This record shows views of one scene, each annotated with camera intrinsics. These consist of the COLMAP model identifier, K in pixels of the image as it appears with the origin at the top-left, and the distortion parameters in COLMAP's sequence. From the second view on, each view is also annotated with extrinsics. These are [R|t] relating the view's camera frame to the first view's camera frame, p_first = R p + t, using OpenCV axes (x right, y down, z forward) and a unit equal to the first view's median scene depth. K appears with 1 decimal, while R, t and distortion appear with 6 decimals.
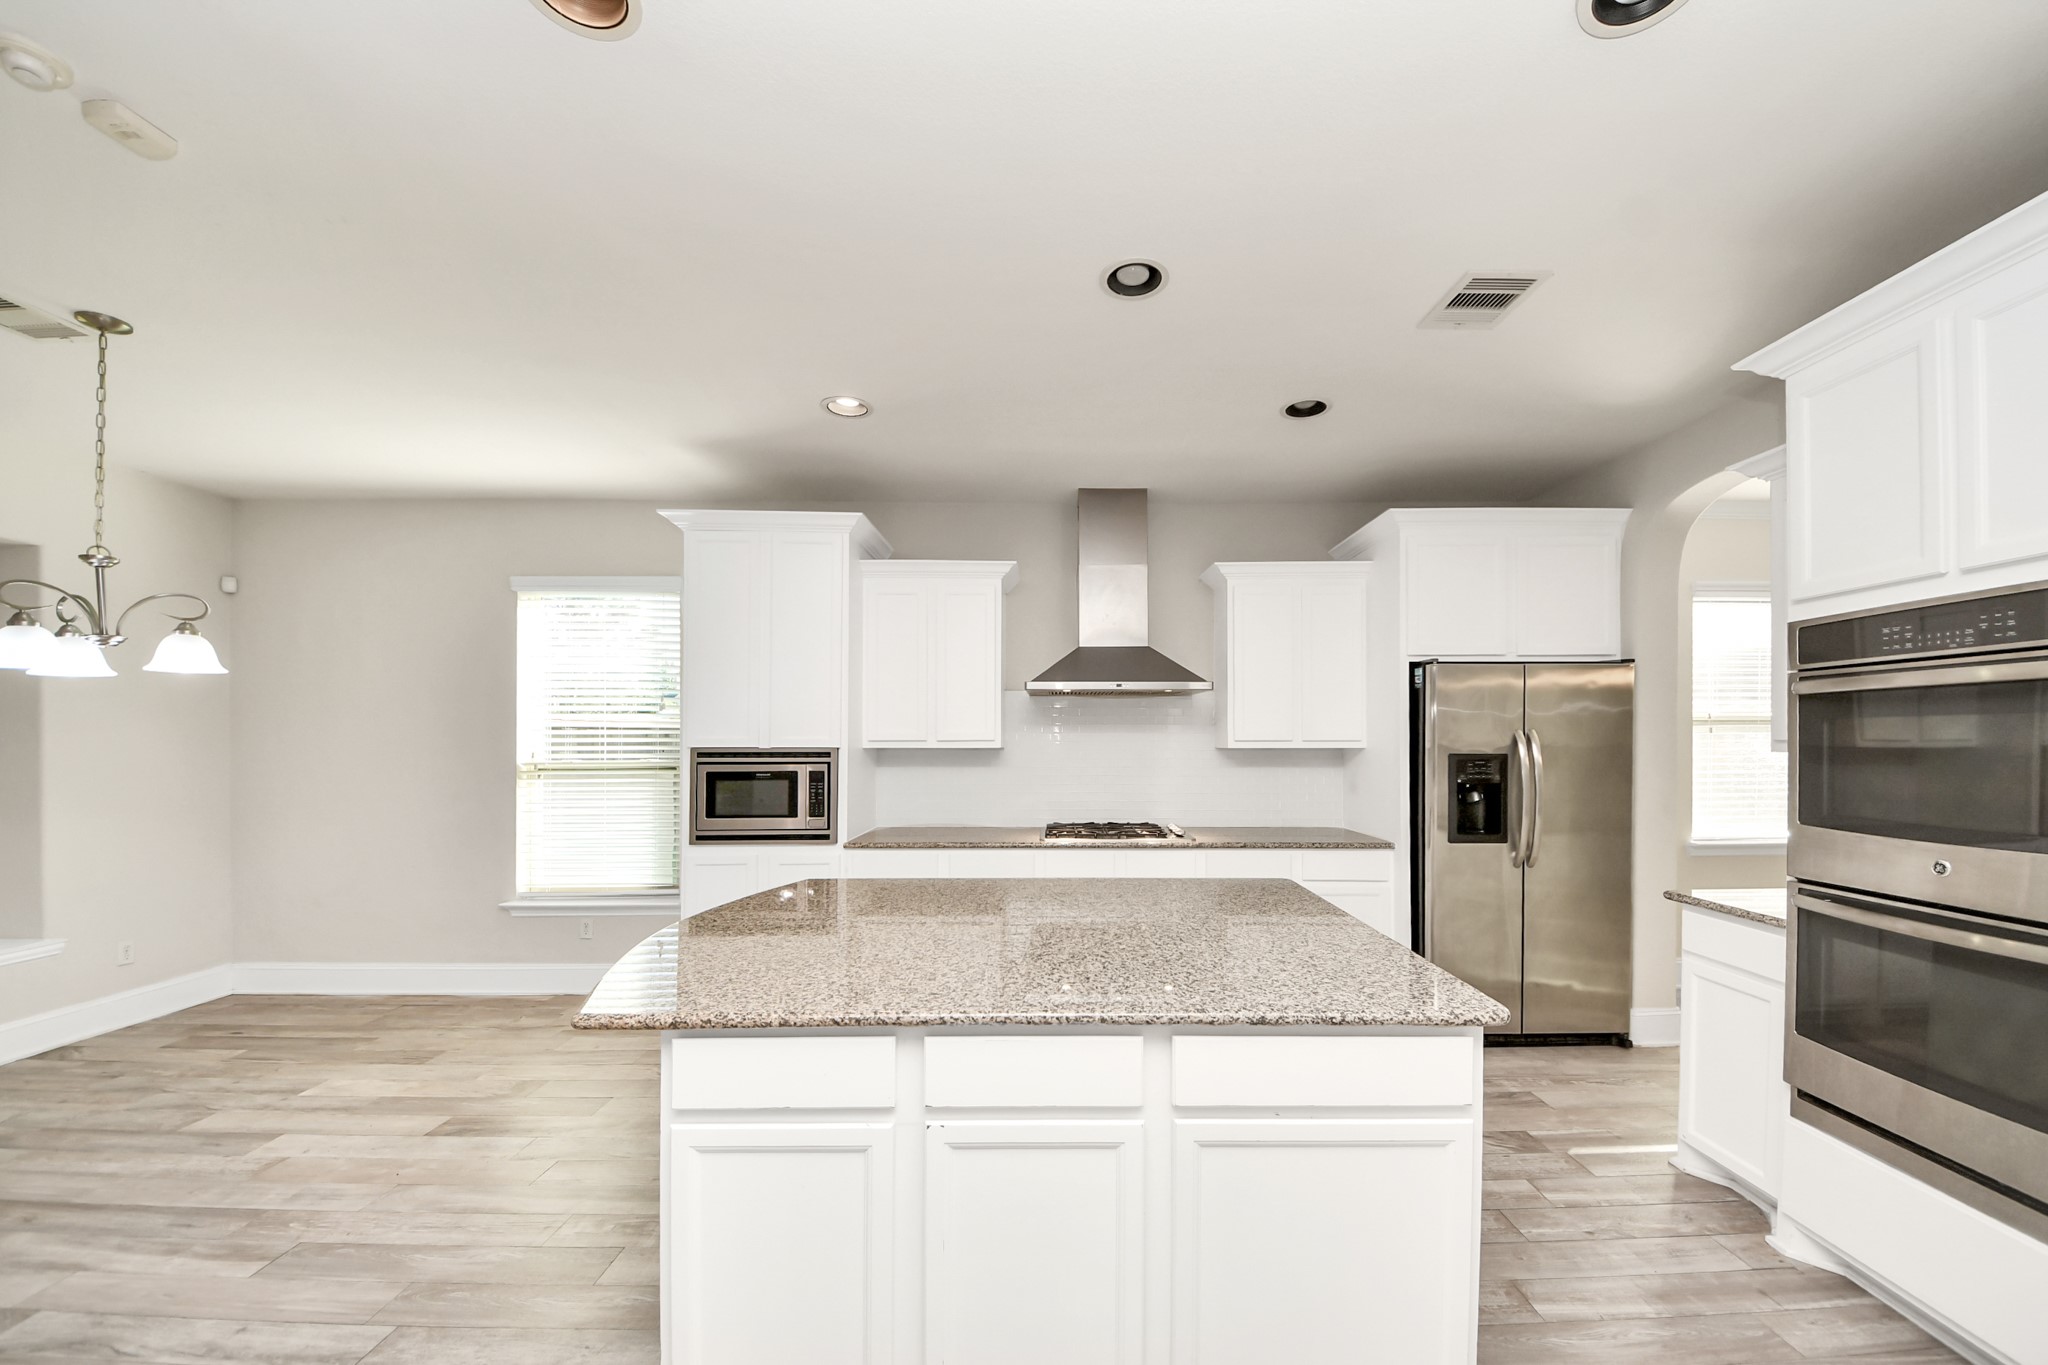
lens RADIAL K [[741.0, 0, 1042.2], [0, 741.0, 735.4], [0, 0, 1]] dist [-0.001242, -0.002346]
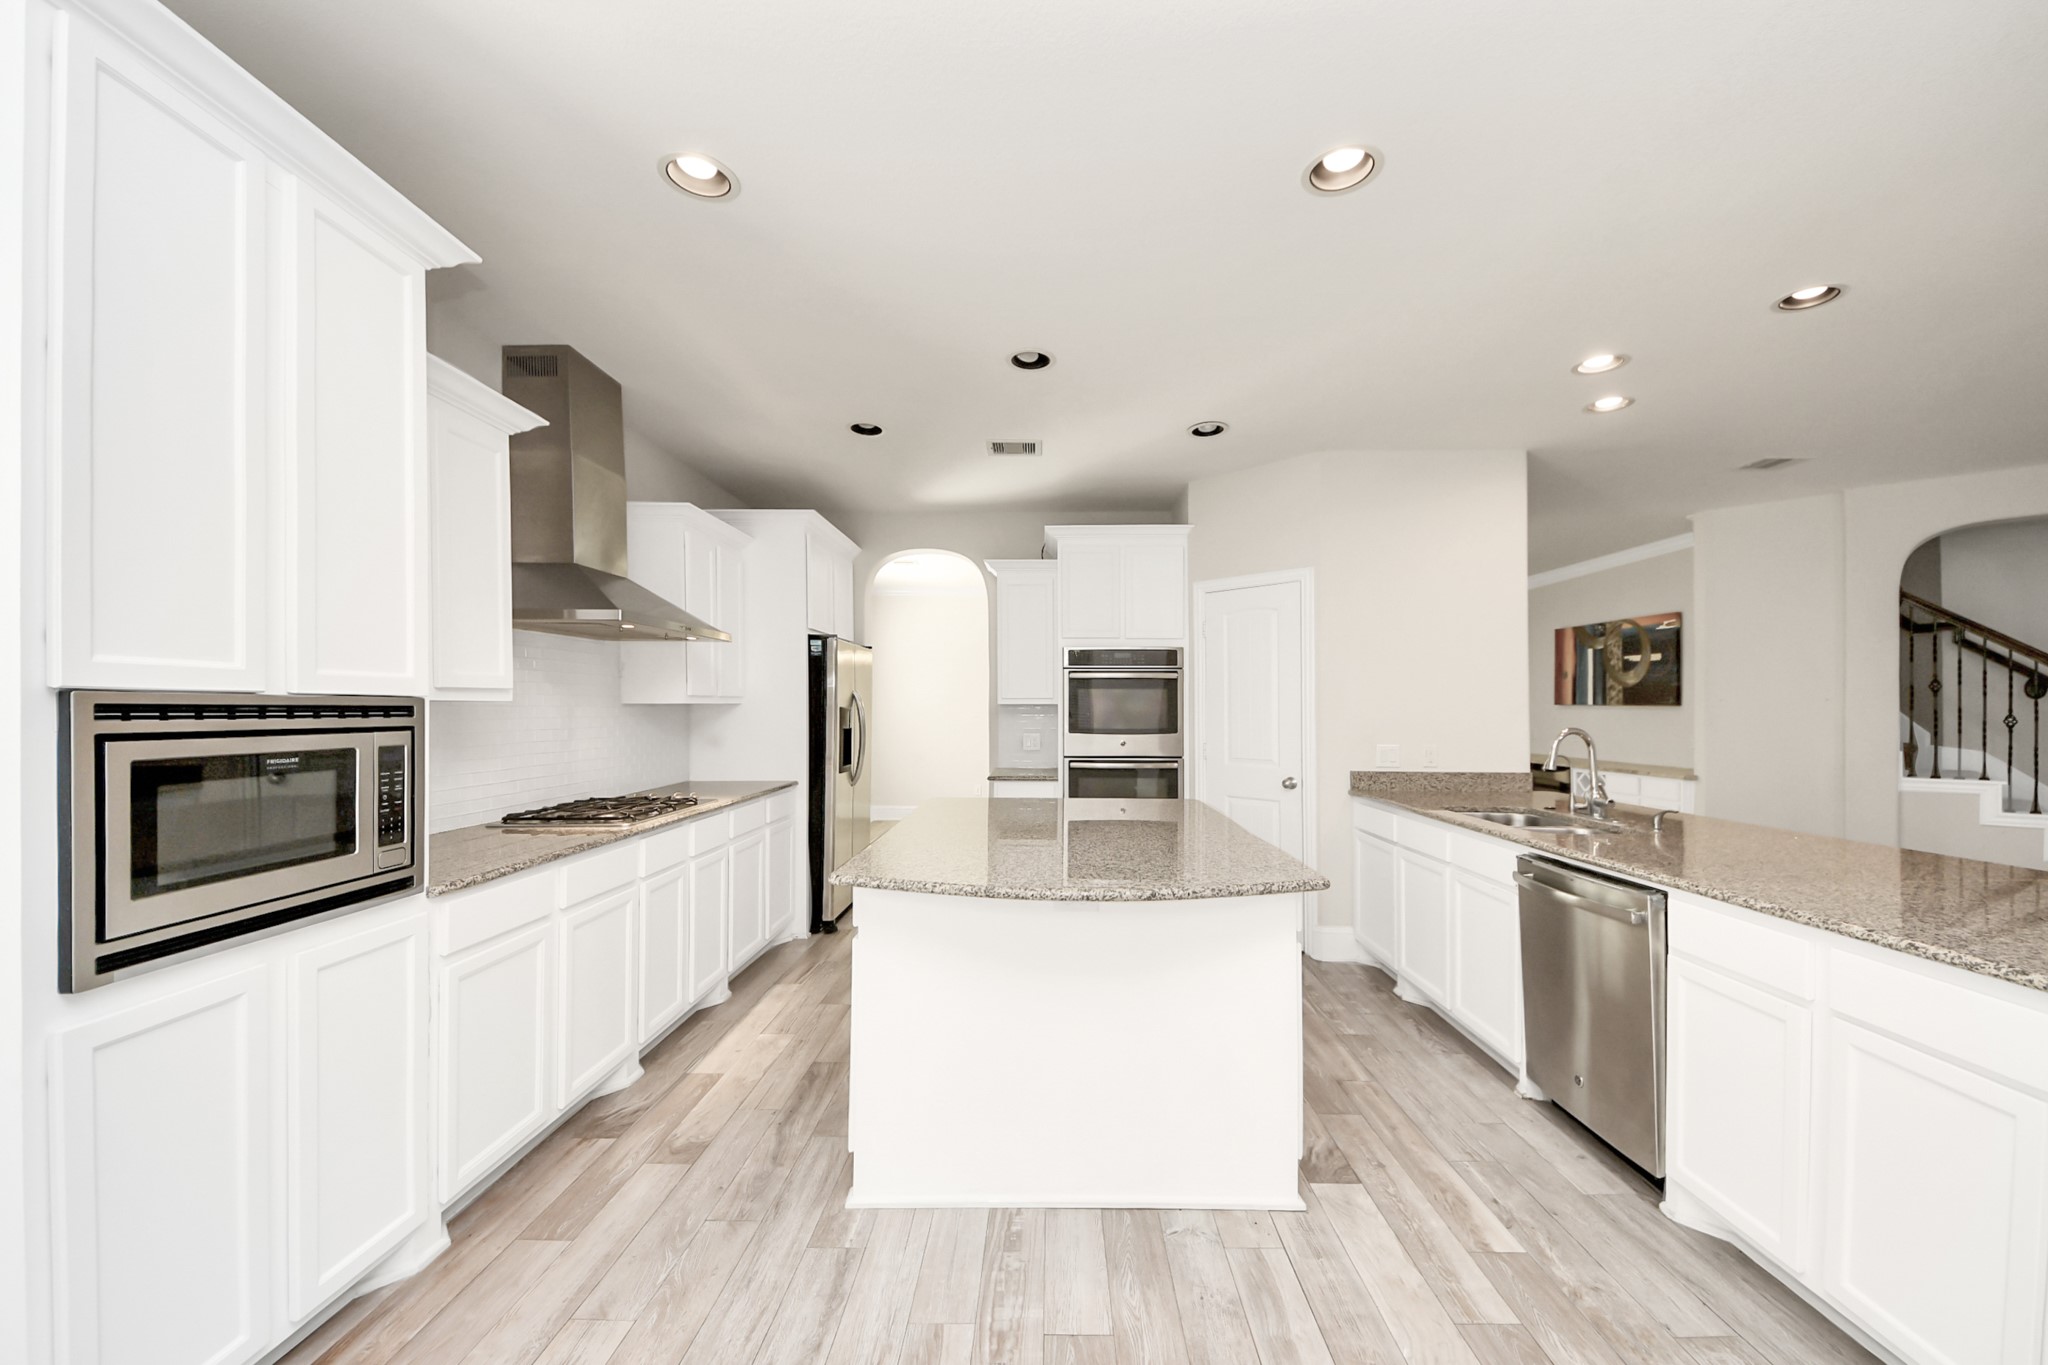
lens RADIAL K [[783.4, 0, 1014.9], [0, 783.4, 708.3], [0, 0, 1]] dist [-0.008056, -0.001858]
pose [[0.038796, -0.001142, 0.999246, -0.792161], [-0.004425, 0.999989, 0.001314, 0.021497], [-0.999237, -0.004472, 0.038791, 0.575676]]
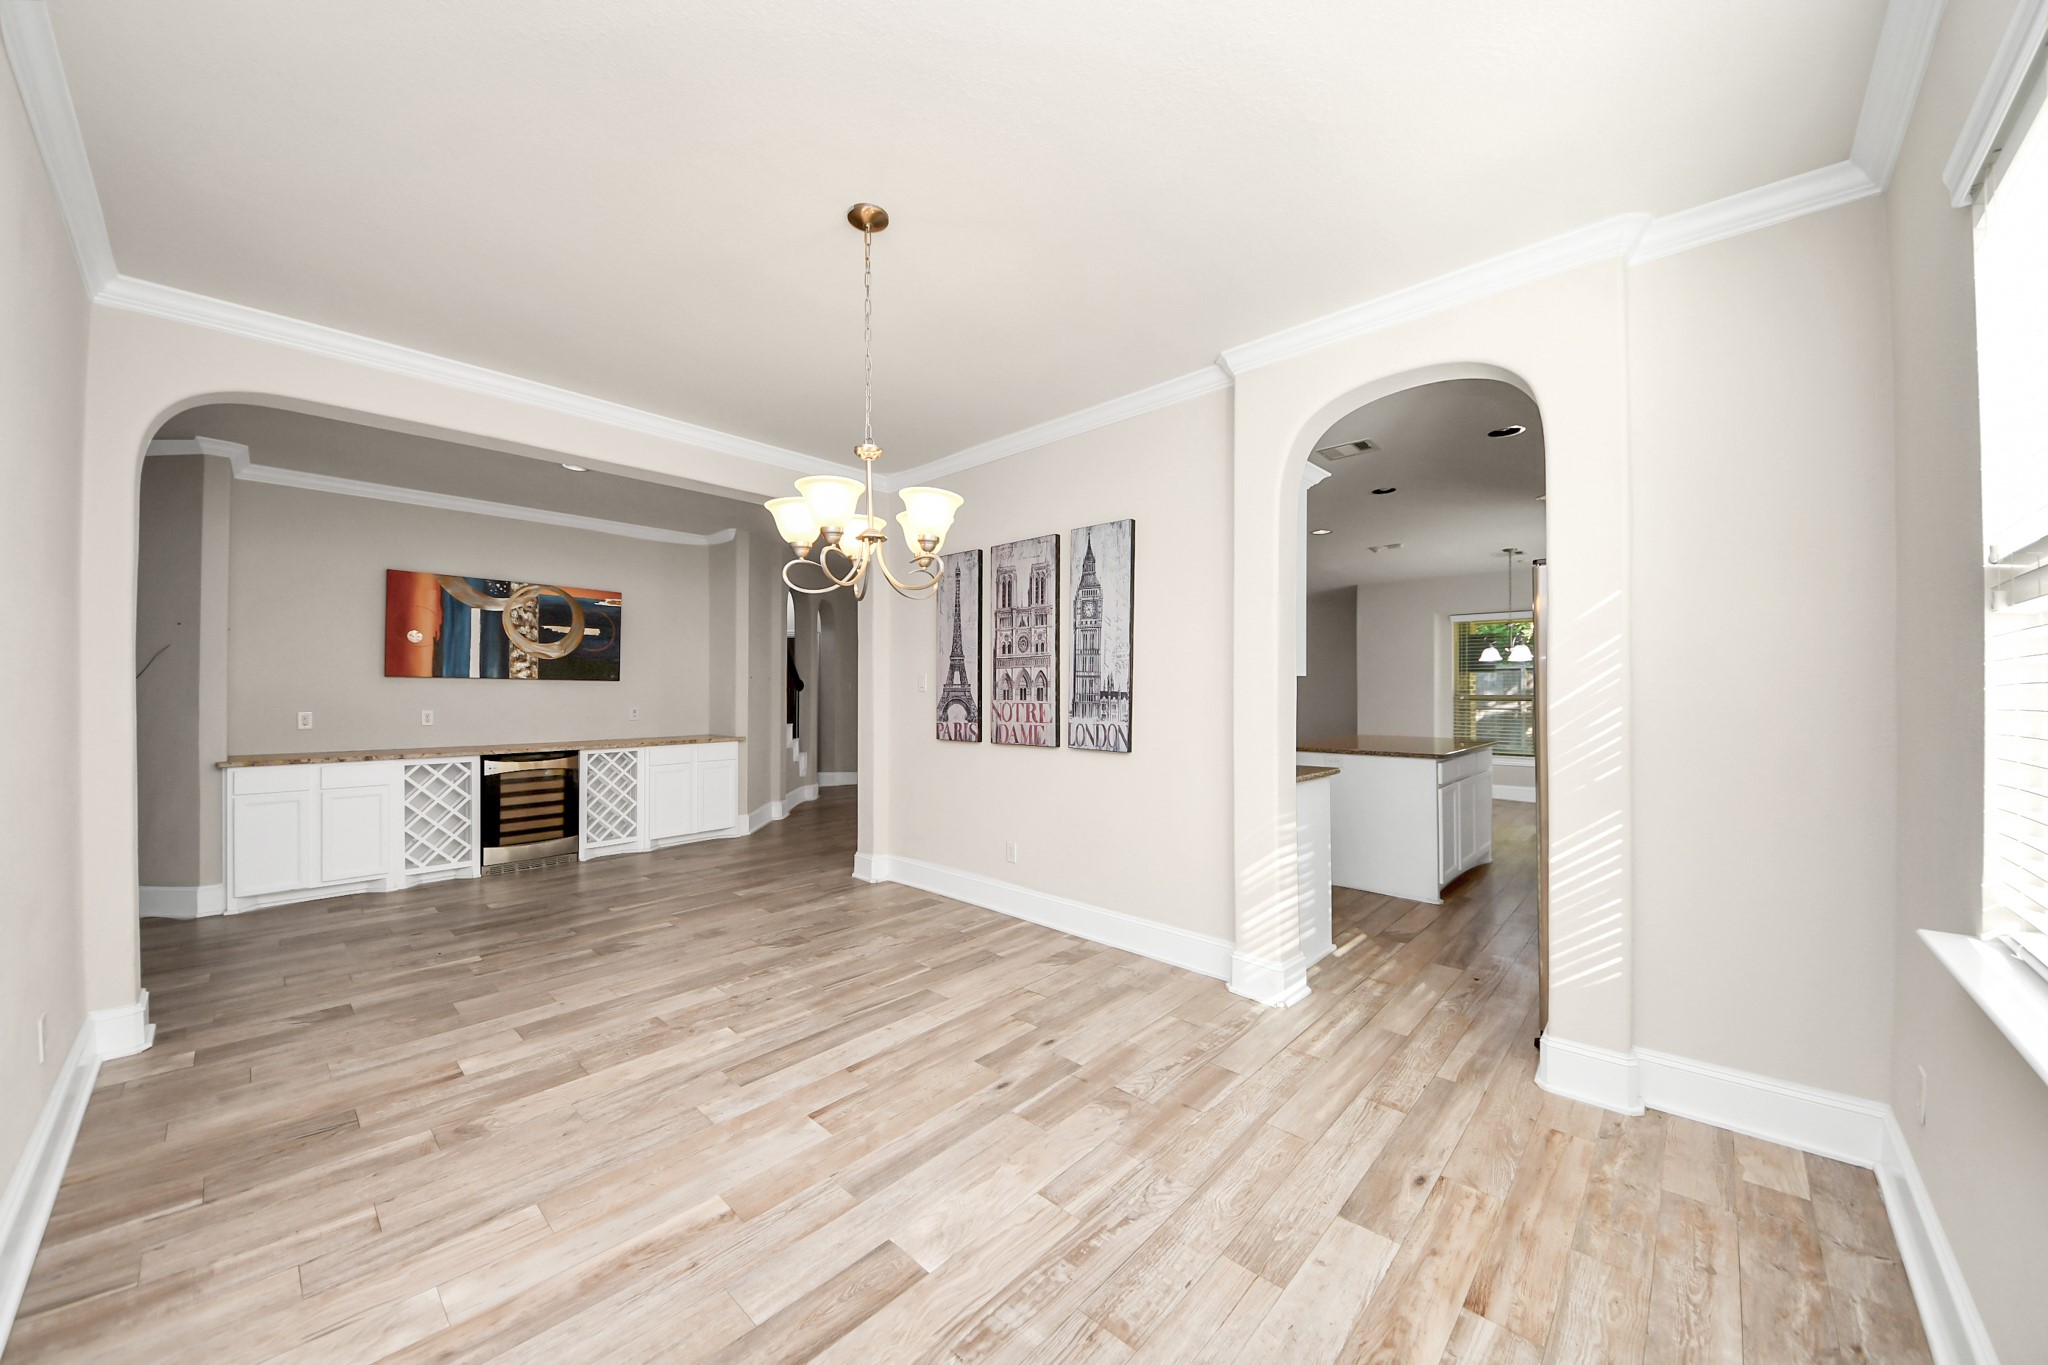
lens RADIAL K [[741.0, 0, 991.7], [0, 741.0, 684.7], [0, 0, 1]] dist [-0.001242, -0.002346]
pose [[-0.692936, -0.007066, -0.720964, 1.812463], [-0.003183, 0.999972, -0.006742, 0.031378], [0.720992, -0.002377, -0.692940, 1.067922]]
